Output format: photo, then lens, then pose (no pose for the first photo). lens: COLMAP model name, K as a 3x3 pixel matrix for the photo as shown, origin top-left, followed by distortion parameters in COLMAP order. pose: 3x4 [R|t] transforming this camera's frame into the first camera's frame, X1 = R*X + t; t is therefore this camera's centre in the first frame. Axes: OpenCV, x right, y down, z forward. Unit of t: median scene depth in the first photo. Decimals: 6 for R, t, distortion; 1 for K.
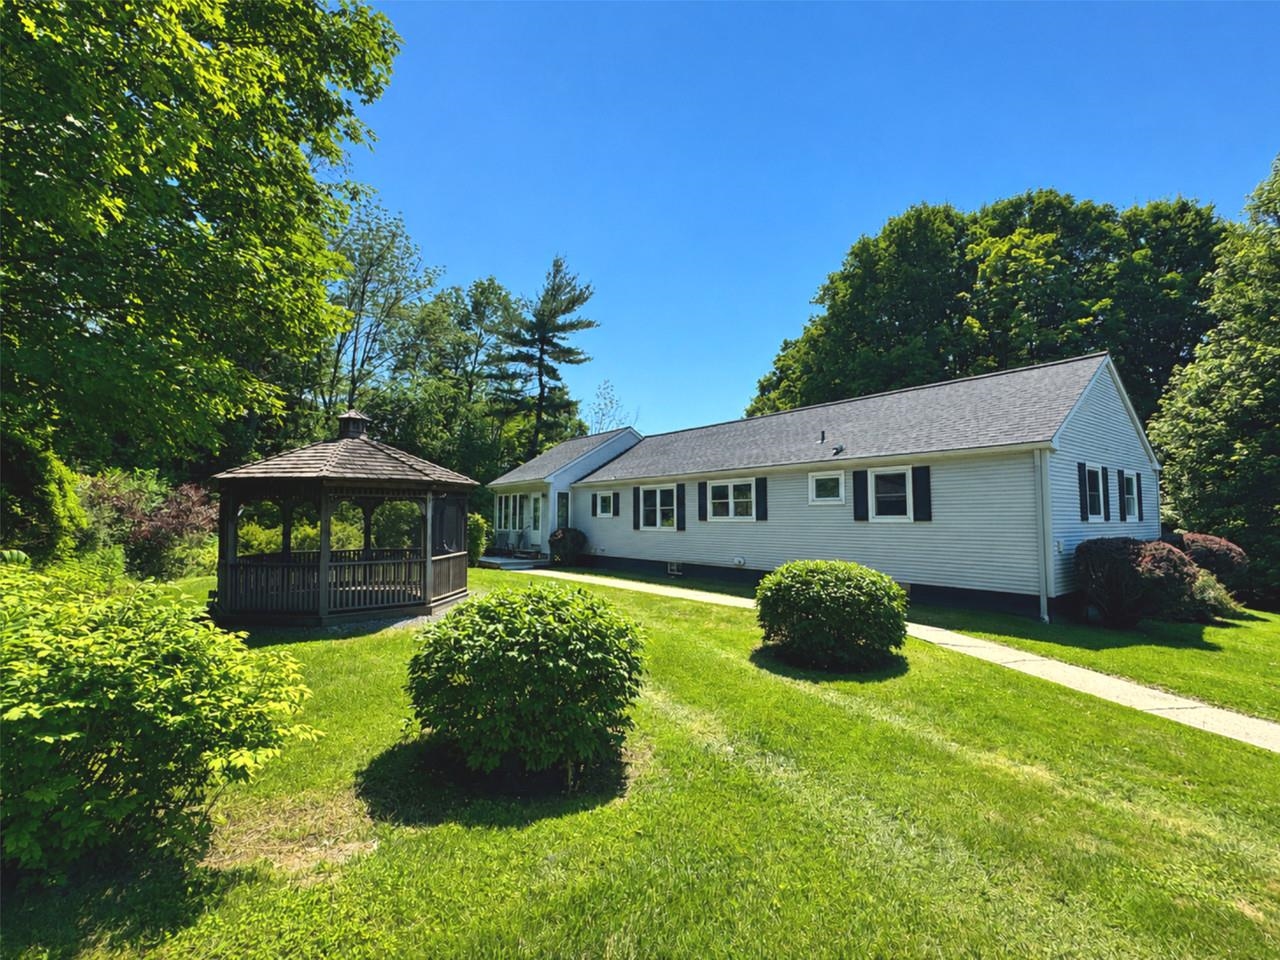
lens RADIAL K [[537.5, 0, 645.8], [0, 537.5, 481.1], [0, 0, 1]] dist [0.002217, 0.000674]
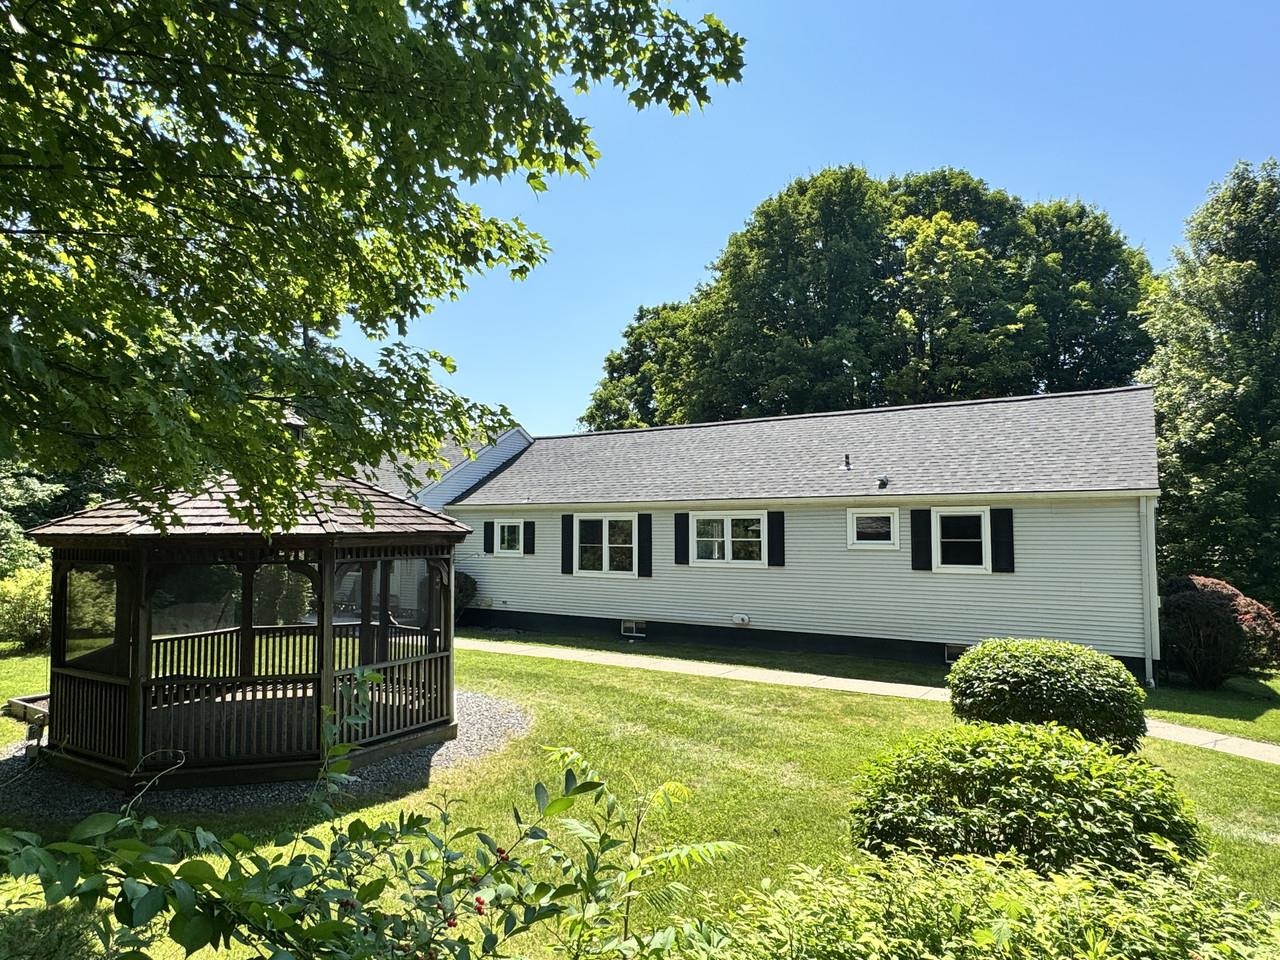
lens RADIAL K [[727.5, 0, 639.0], [0, 727.5, 494.3], [0, 0, 1]] dist [0.003364, 0.000482]
pose [[0.951613, 0.014795, 0.306942, -0.248217], [-0.019216, 0.999751, 0.011386, -0.032836], [-0.306697, -0.016733, 0.951660, 0.047601]]
